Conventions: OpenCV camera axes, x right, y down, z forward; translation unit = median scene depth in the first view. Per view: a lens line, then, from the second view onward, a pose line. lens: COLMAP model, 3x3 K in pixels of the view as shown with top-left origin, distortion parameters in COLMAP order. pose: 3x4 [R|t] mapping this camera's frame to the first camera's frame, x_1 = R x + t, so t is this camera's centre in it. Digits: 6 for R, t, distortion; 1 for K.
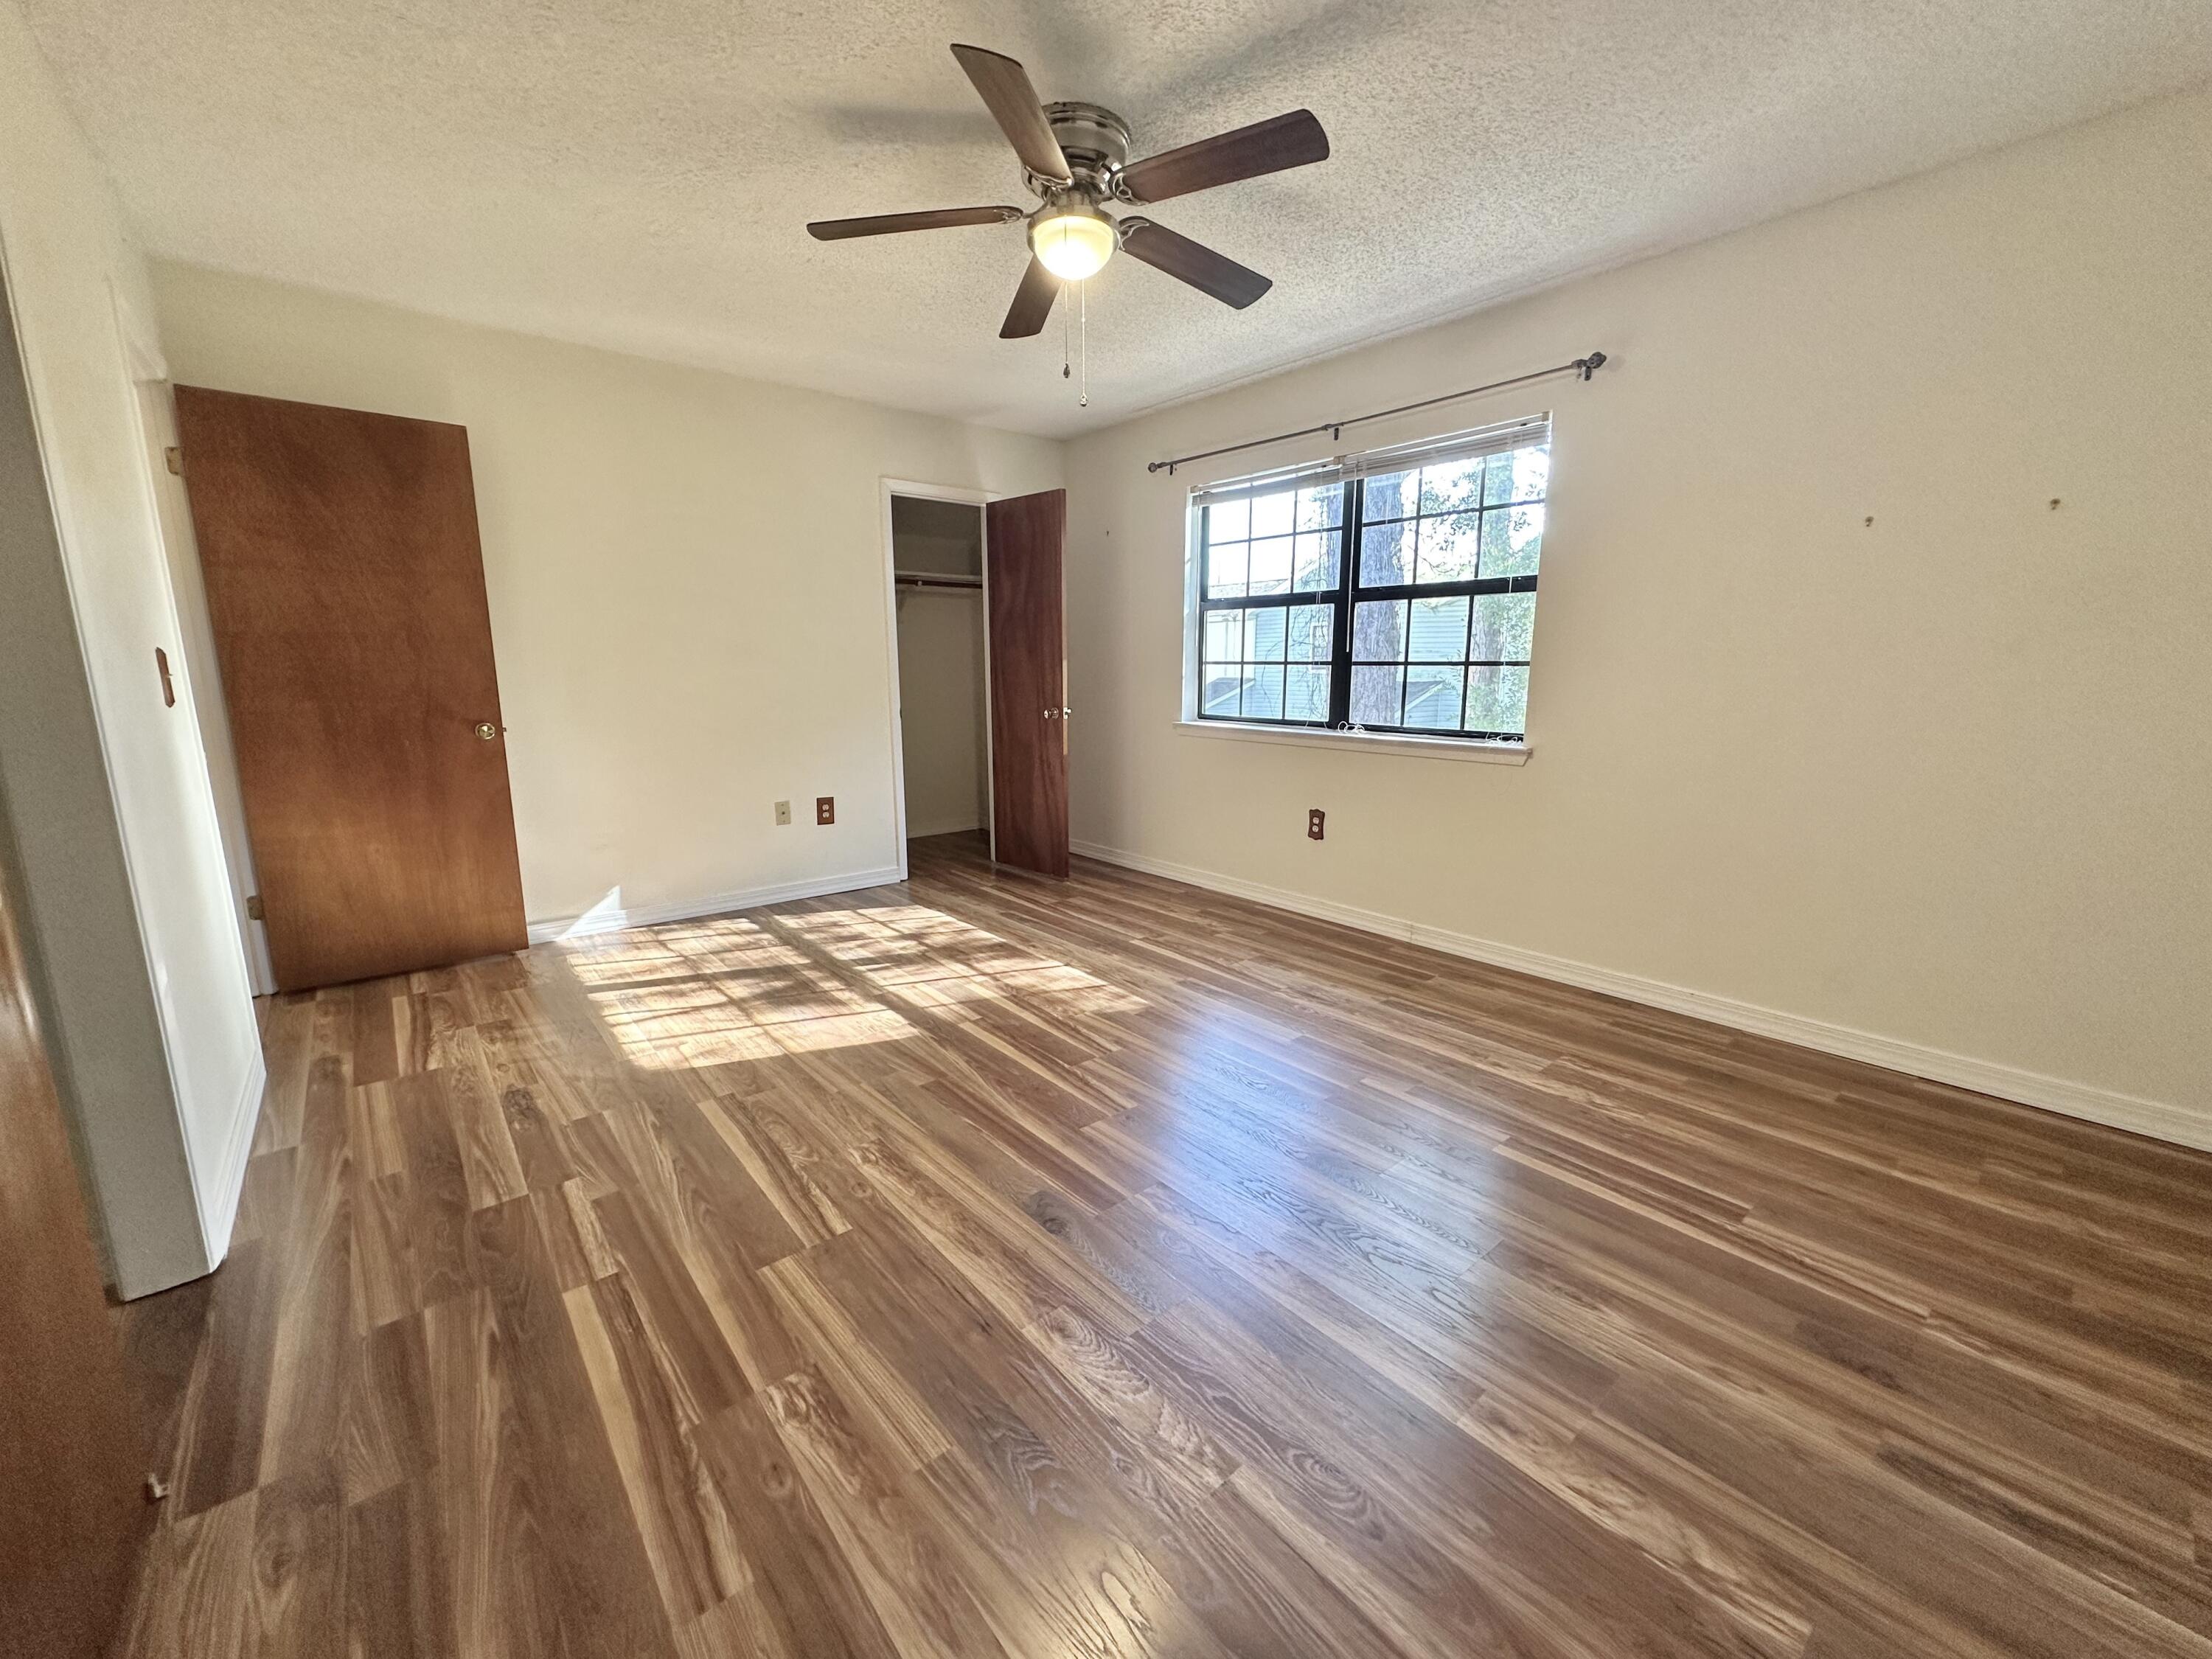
lens RADIAL K [[878.0, 0, 1107.0], [0, 878.0, 829.6], [0, 0, 1]] dist [0.000361, -0.000657]
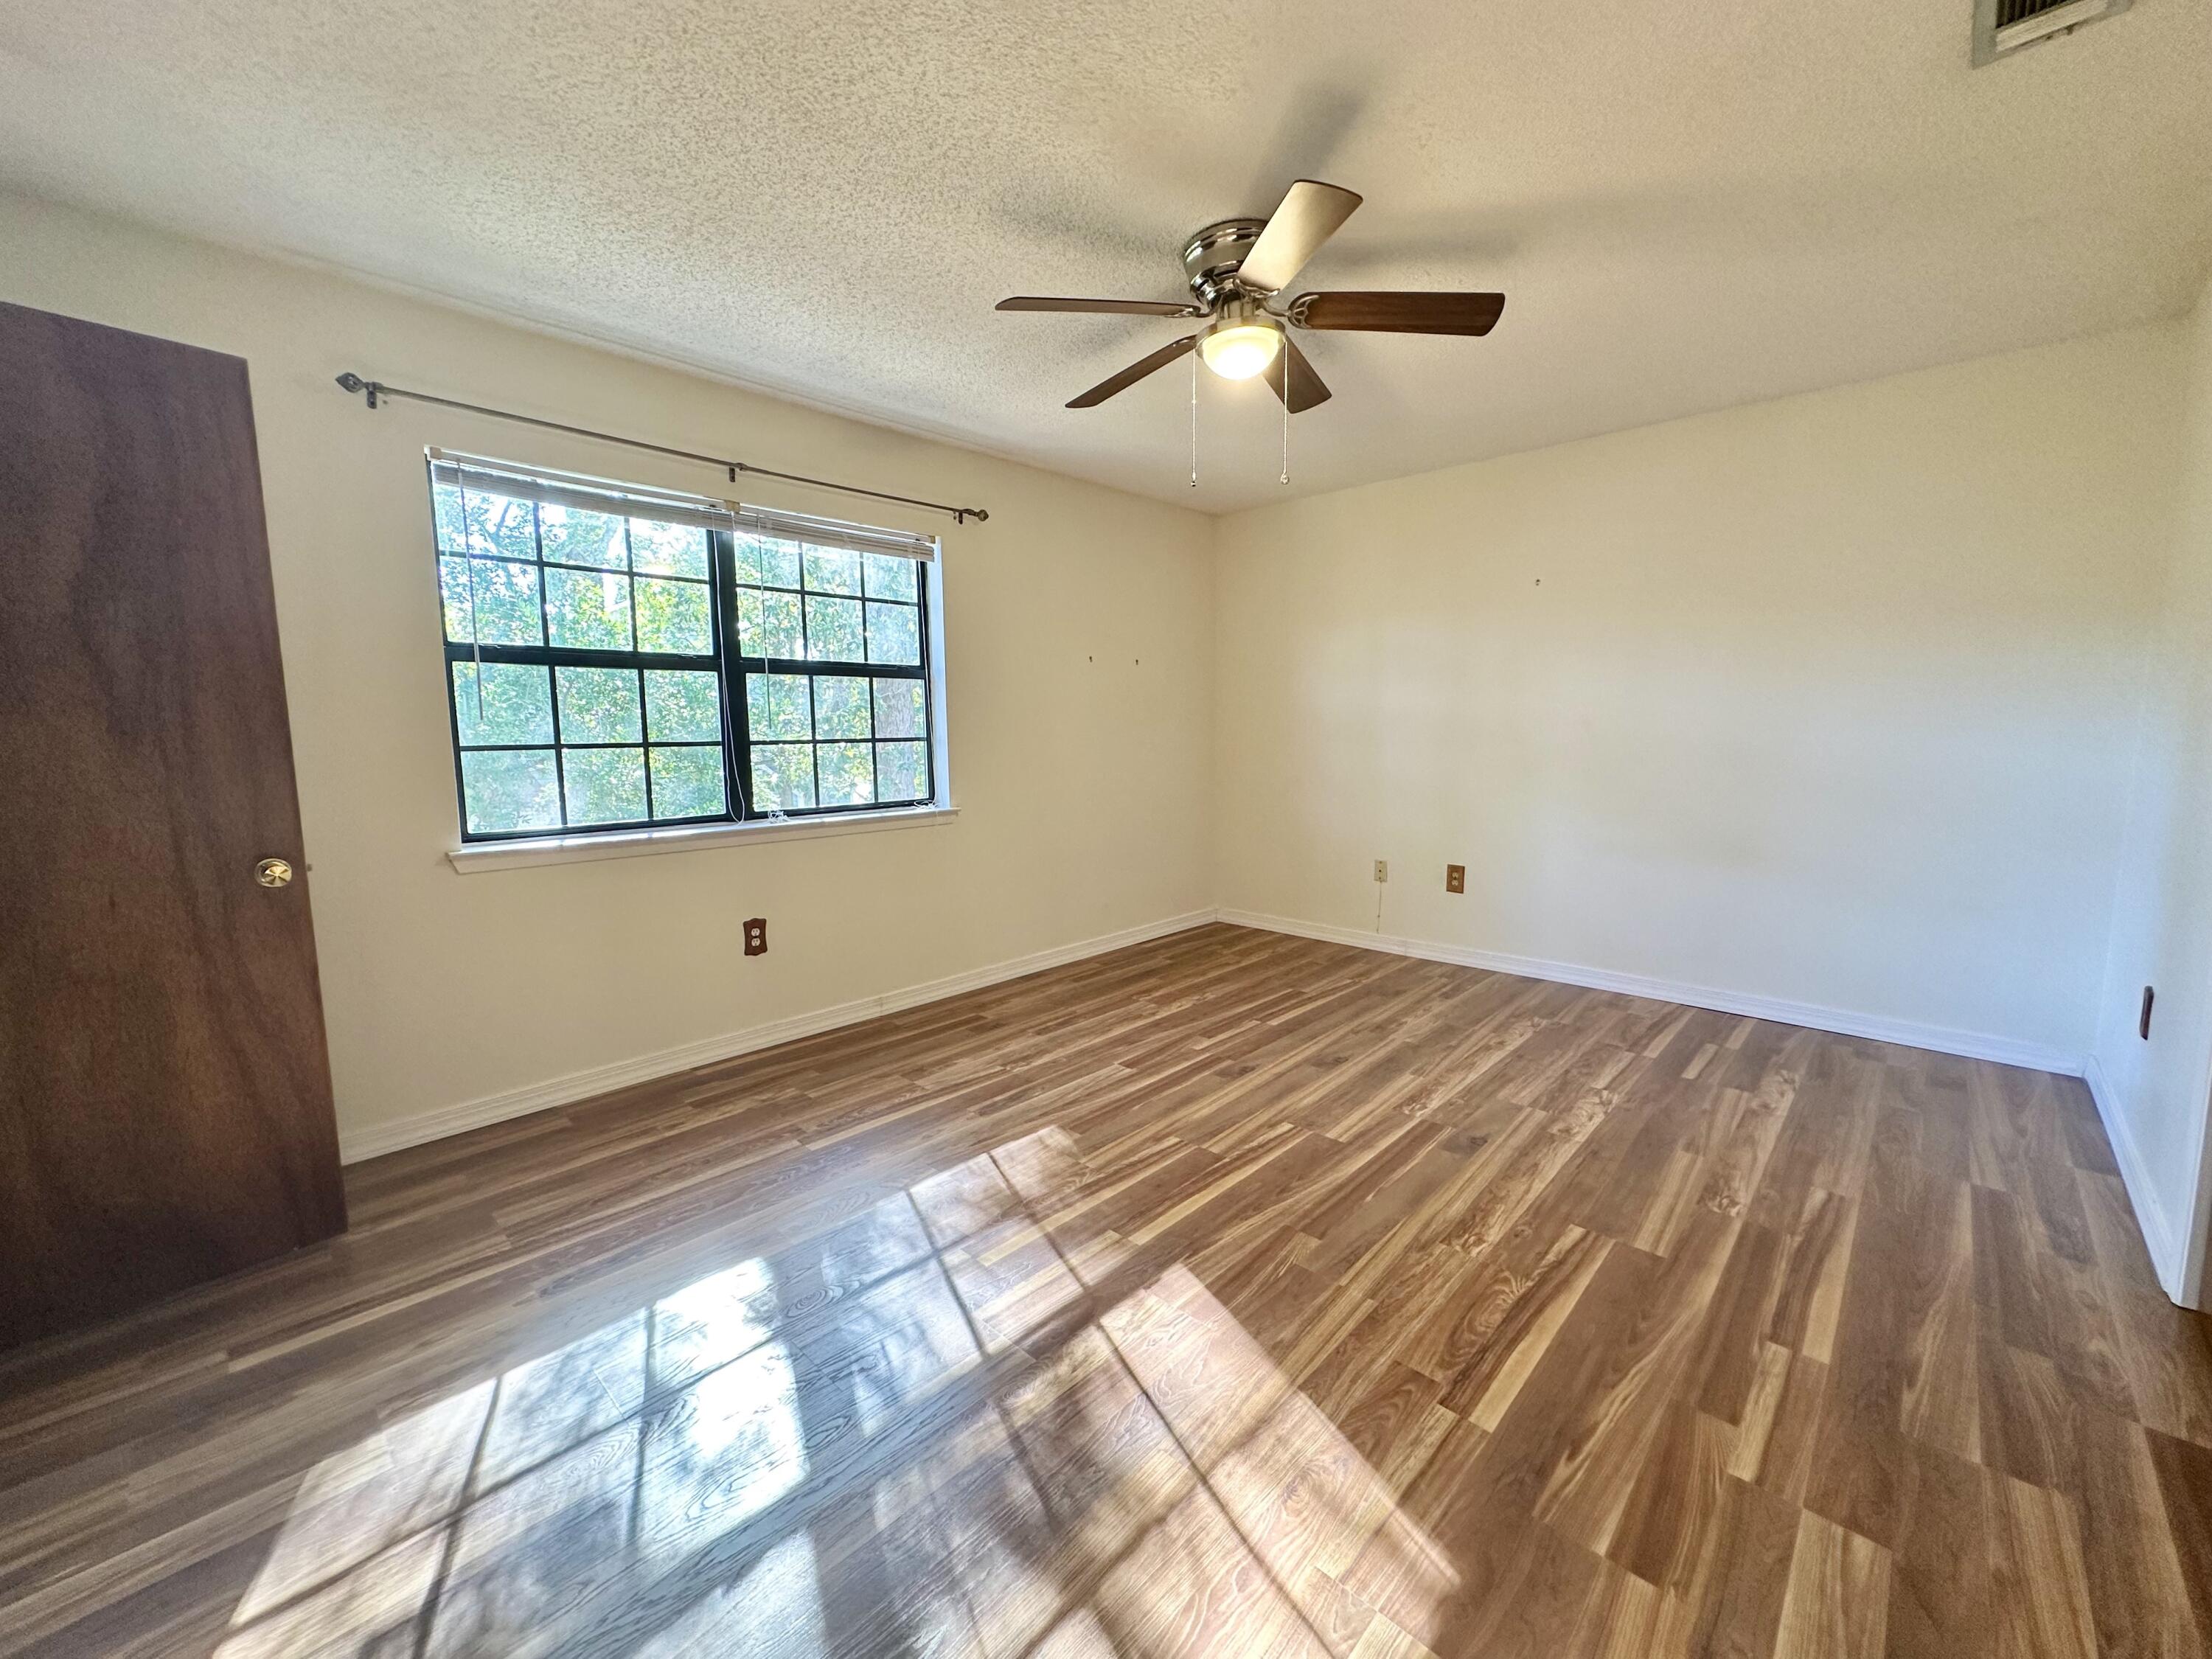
lens RADIAL K [[878.0, 0, 1107.0], [0, 878.0, 829.6], [0, 0, 1]] dist [0.000361, -0.000657]
pose [[-0.109841, -0.115609, 0.987203, -0.751145], [0.195946, 0.971203, 0.135538, -0.188901], [-0.974444, 0.208326, -0.084025, 0.912558]]
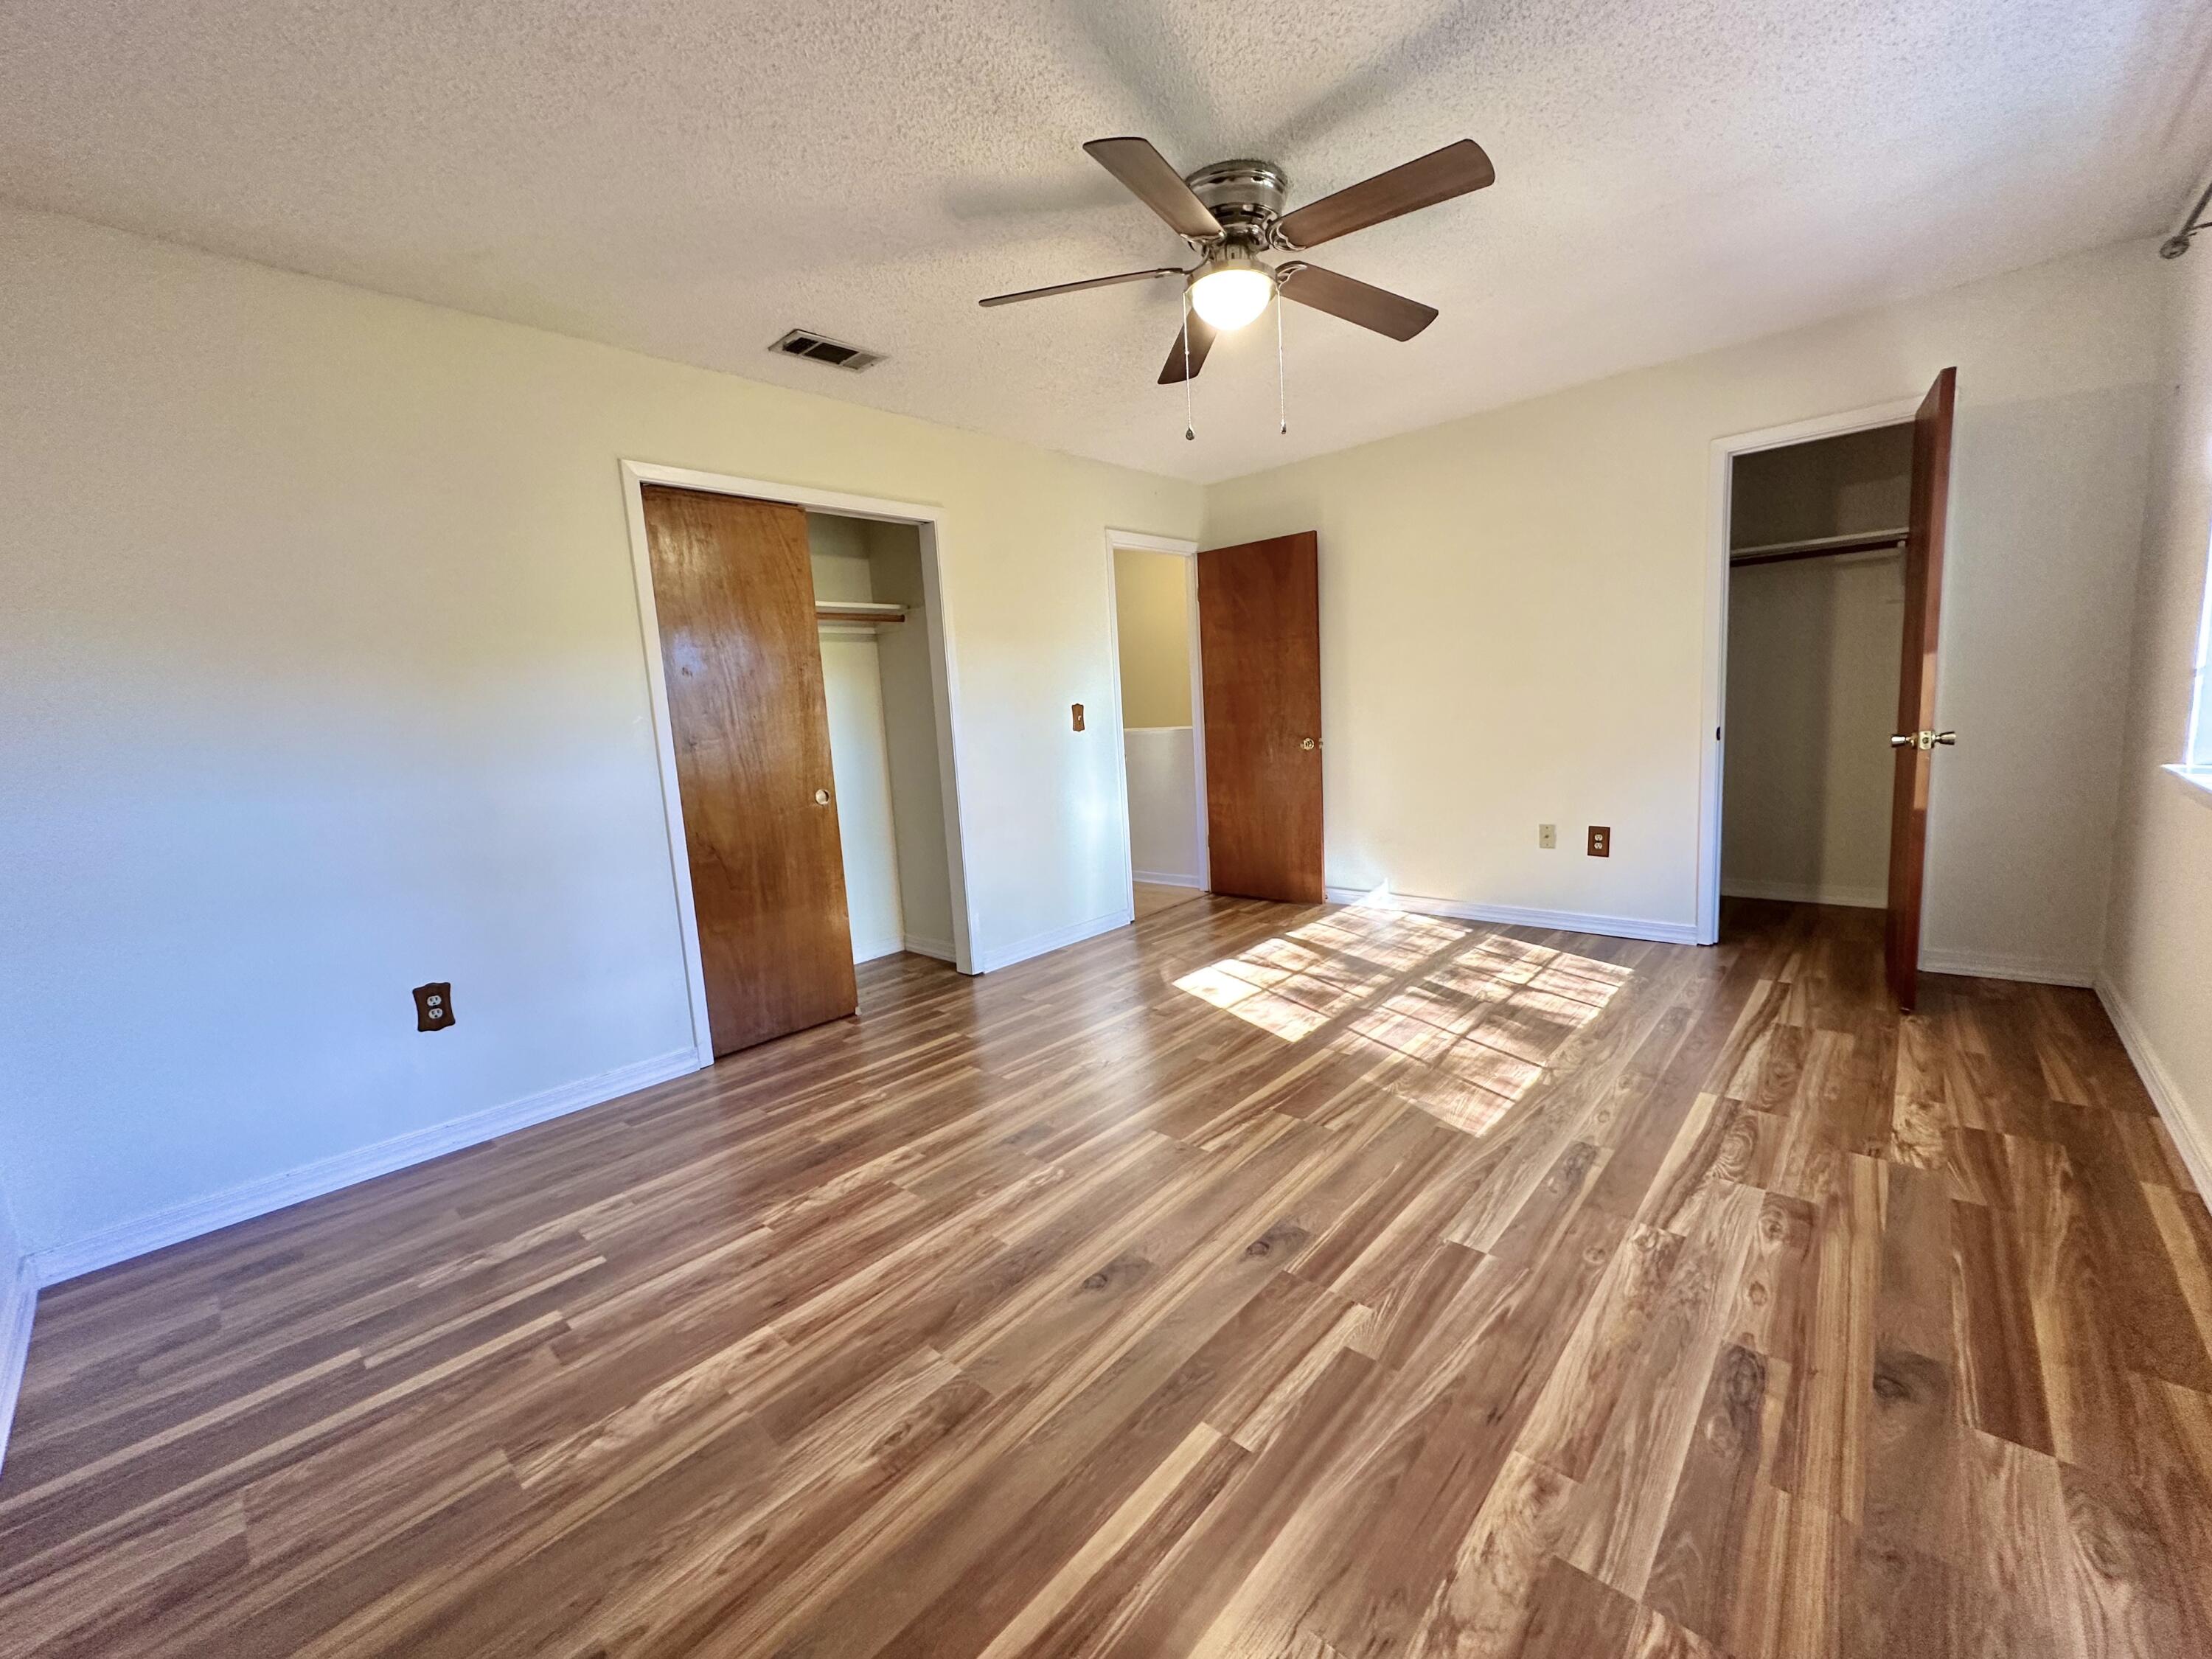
lens RADIAL K [[878.0, 0, 1107.0], [0, 878.0, 829.6], [0, 0, 1]] dist [0.000361, -0.000657]
pose [[0.127988, 0.128002, -0.983481, 0.689384], [-0.122484, 0.986085, 0.112401, -0.101364], [0.984183, 0.106075, 0.141885, 0.521201]]
